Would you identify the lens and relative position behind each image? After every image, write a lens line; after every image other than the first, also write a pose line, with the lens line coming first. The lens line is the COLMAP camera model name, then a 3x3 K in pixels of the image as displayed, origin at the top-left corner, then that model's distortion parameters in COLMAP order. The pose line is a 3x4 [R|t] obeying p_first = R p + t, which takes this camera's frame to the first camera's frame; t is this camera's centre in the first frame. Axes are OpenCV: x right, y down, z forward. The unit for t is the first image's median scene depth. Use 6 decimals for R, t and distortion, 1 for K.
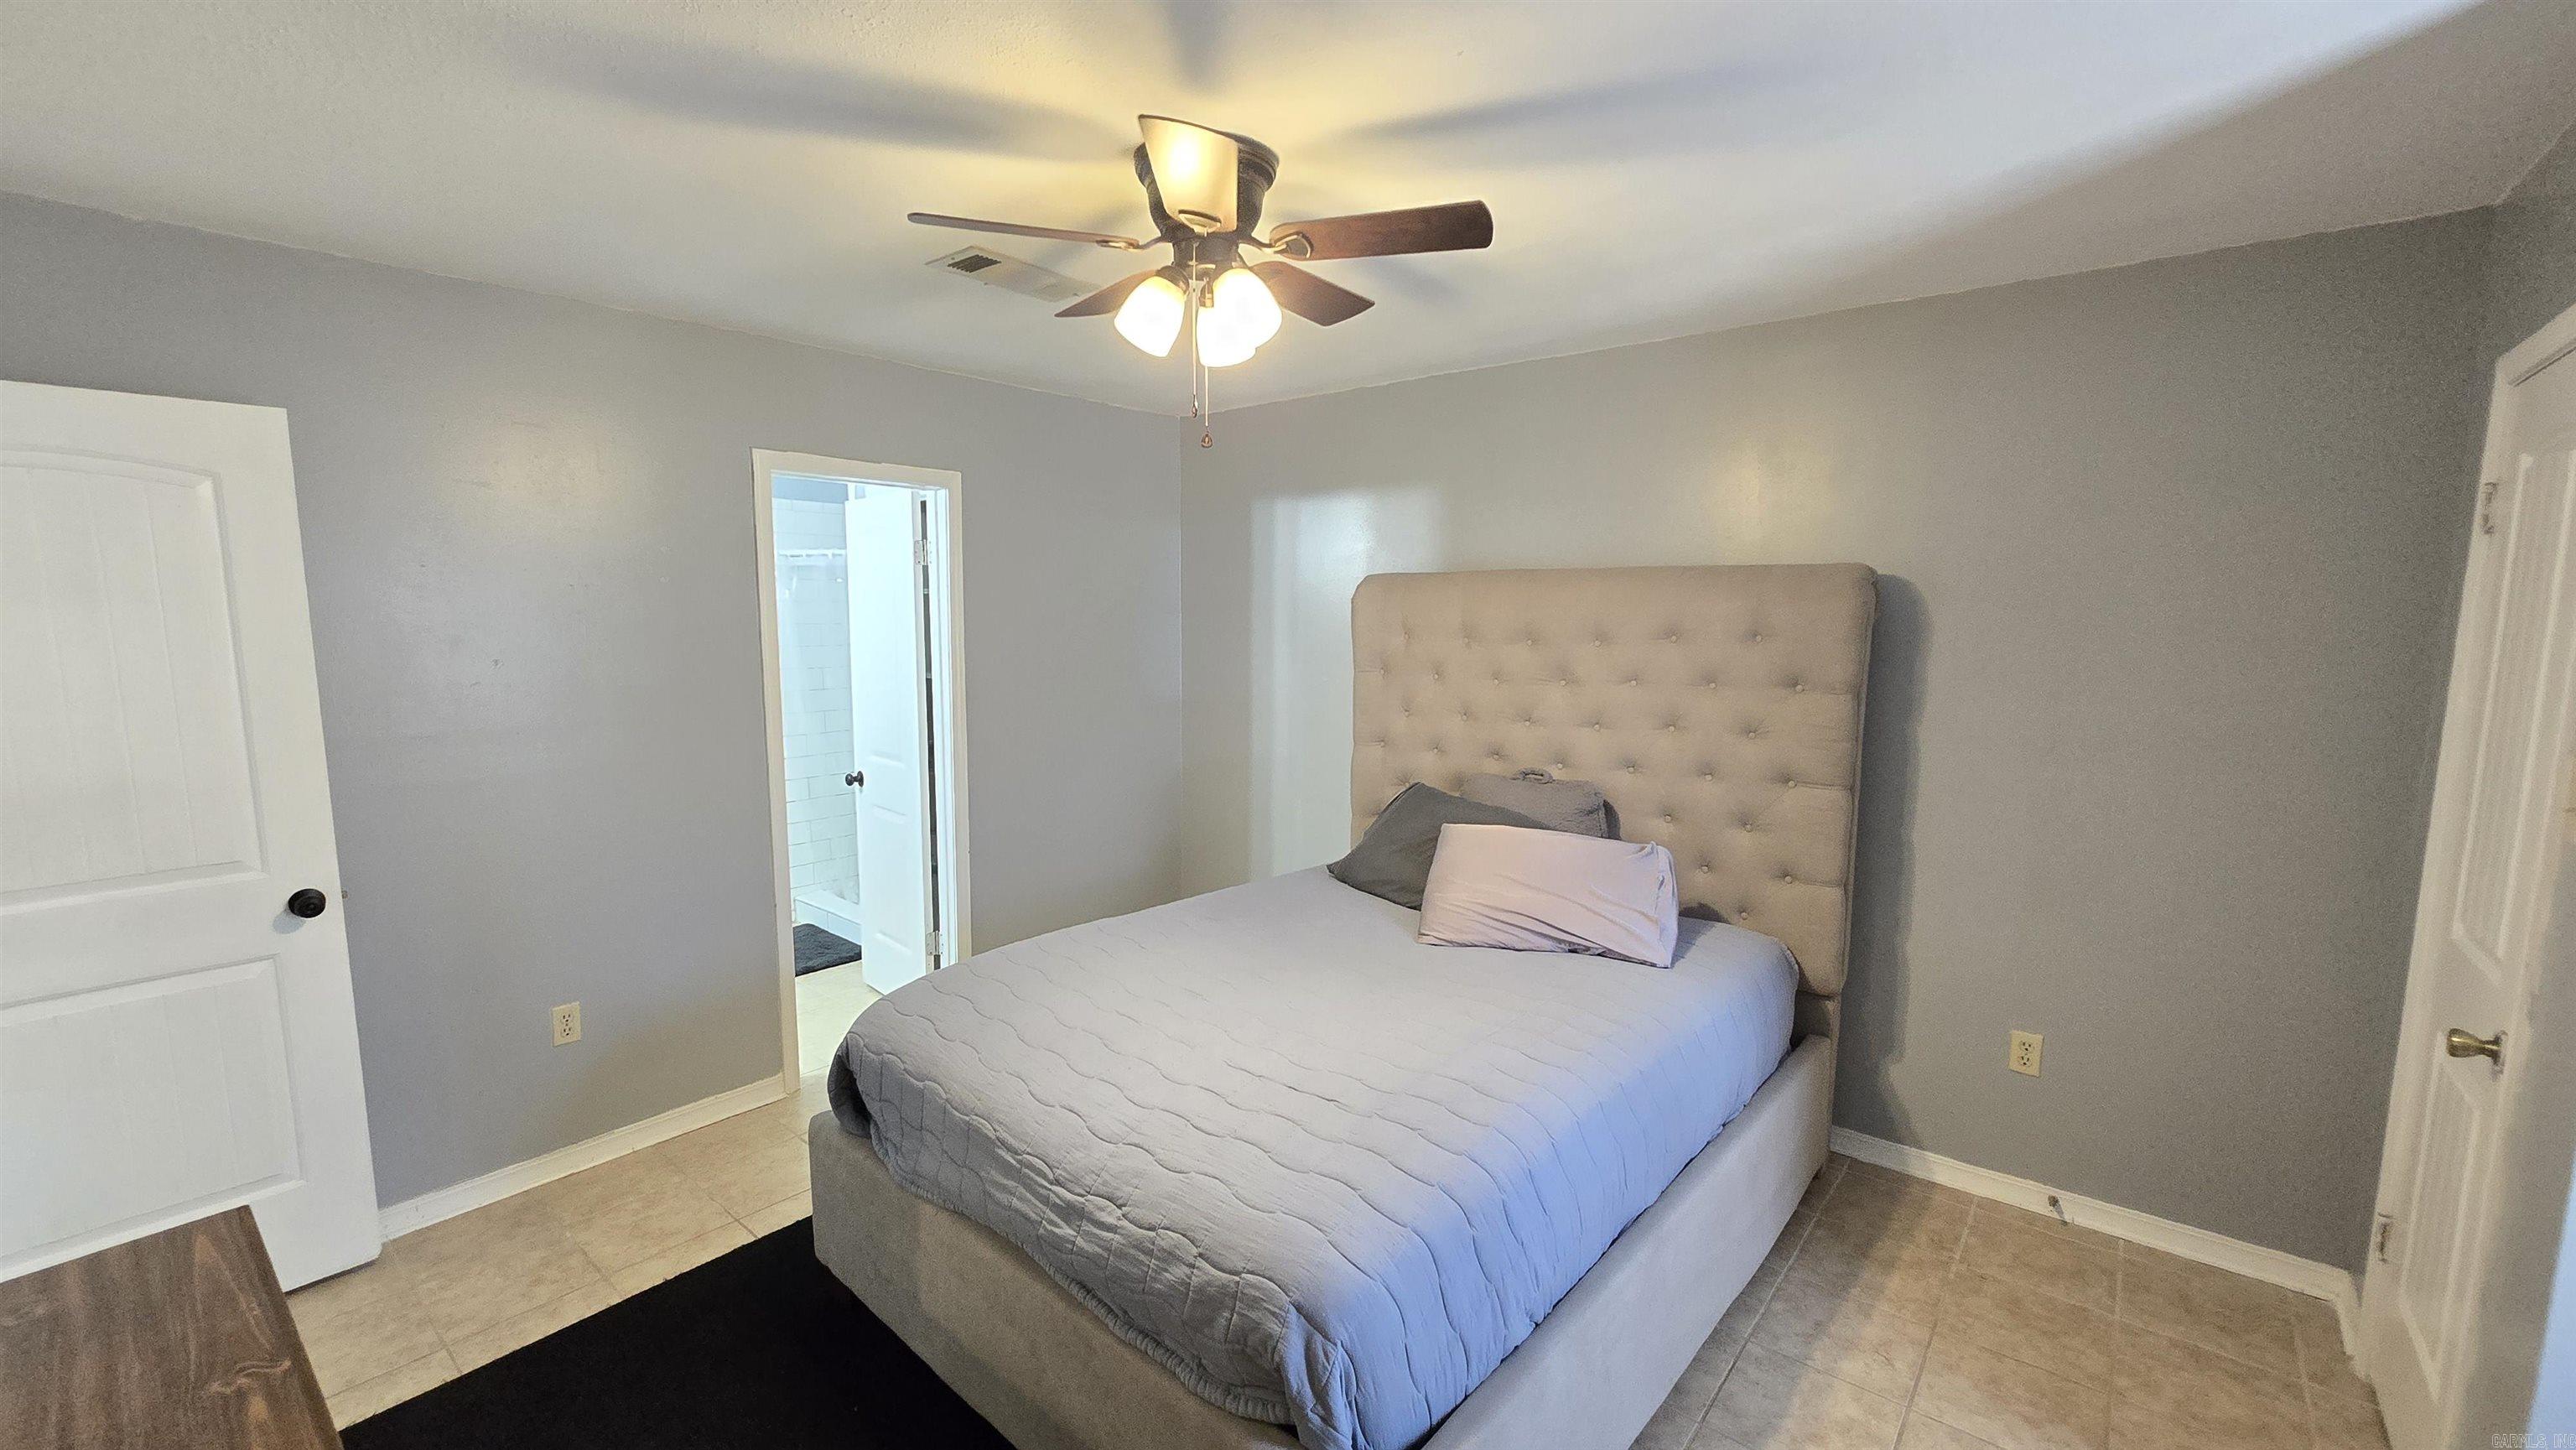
lens RADIAL K [[1047.2, 0, 1274.1], [0, 1047.2, 724.5], [0, 0, 1]] dist [-0.000015, 0.000194]
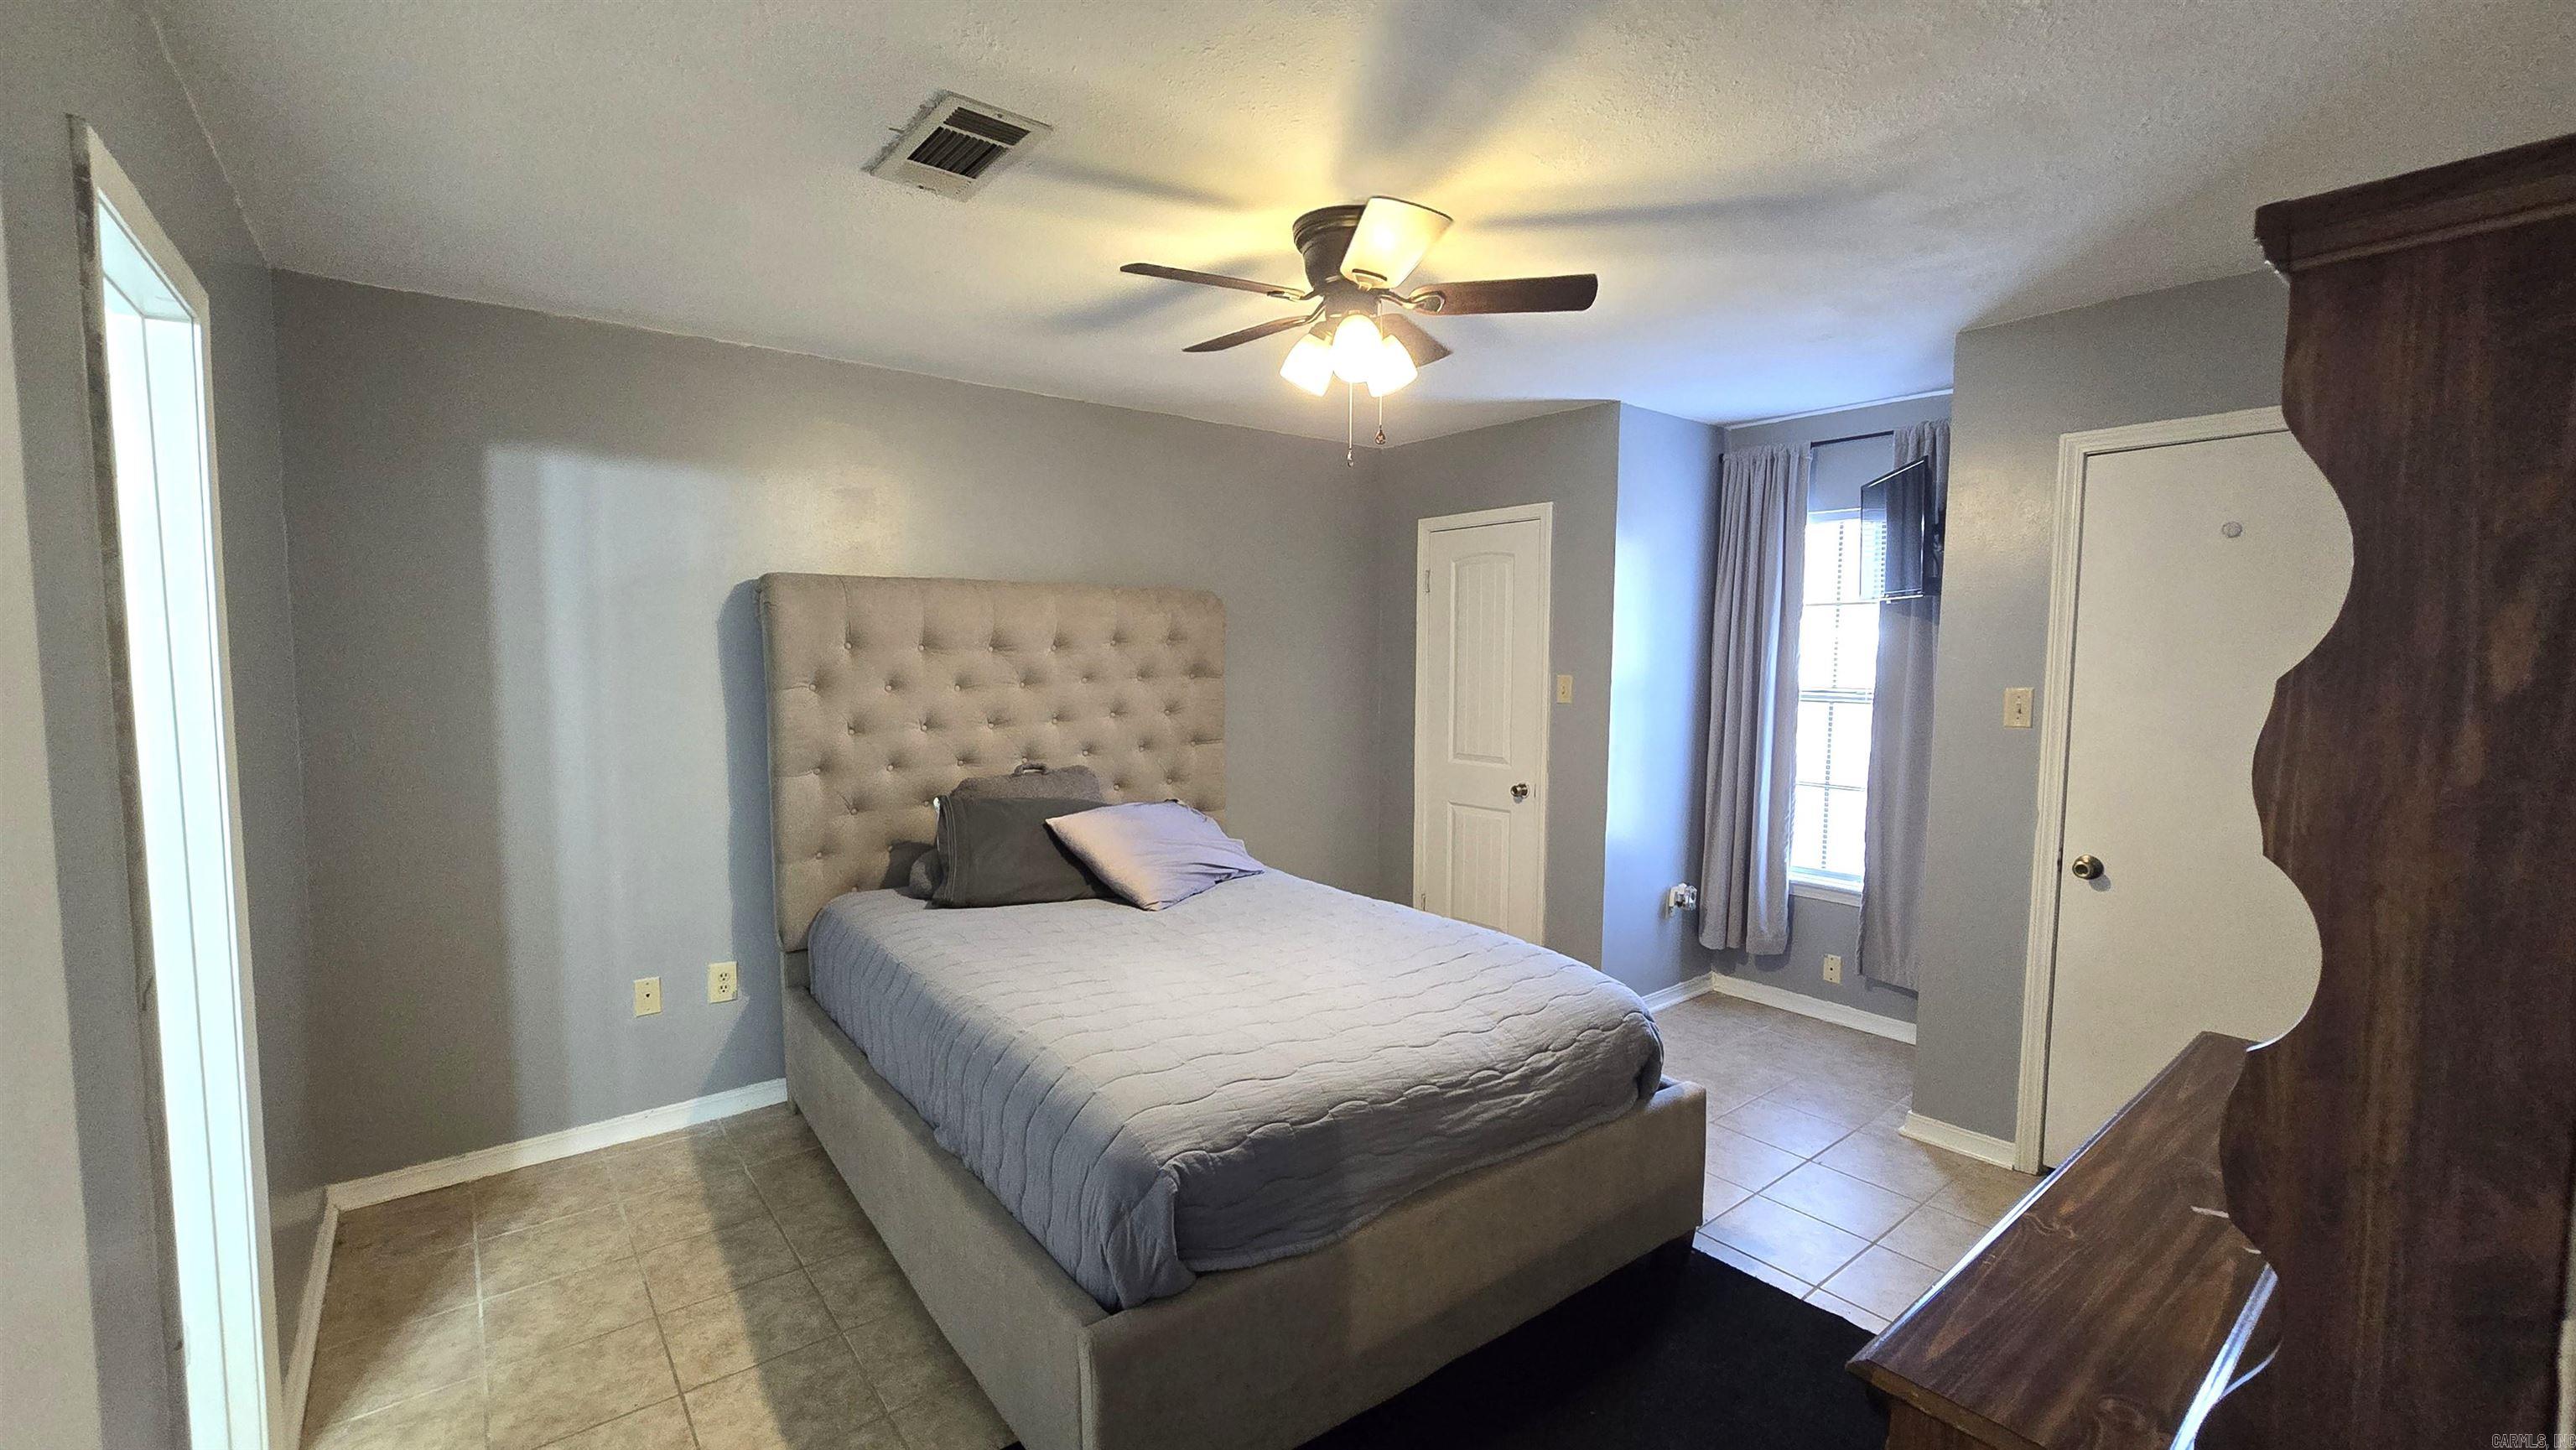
lens RADIAL K [[1047.2, 0, 1274.1], [0, 1047.2, 724.5], [0, 0, 1]] dist [-0.000015, 0.000194]
pose [[0.211367, -0.075082, 0.974519, -1.301839], [0.108198, 0.992715, 0.053017, -0.049531], [-0.971399, 0.094235, 0.217951, 0.884695]]
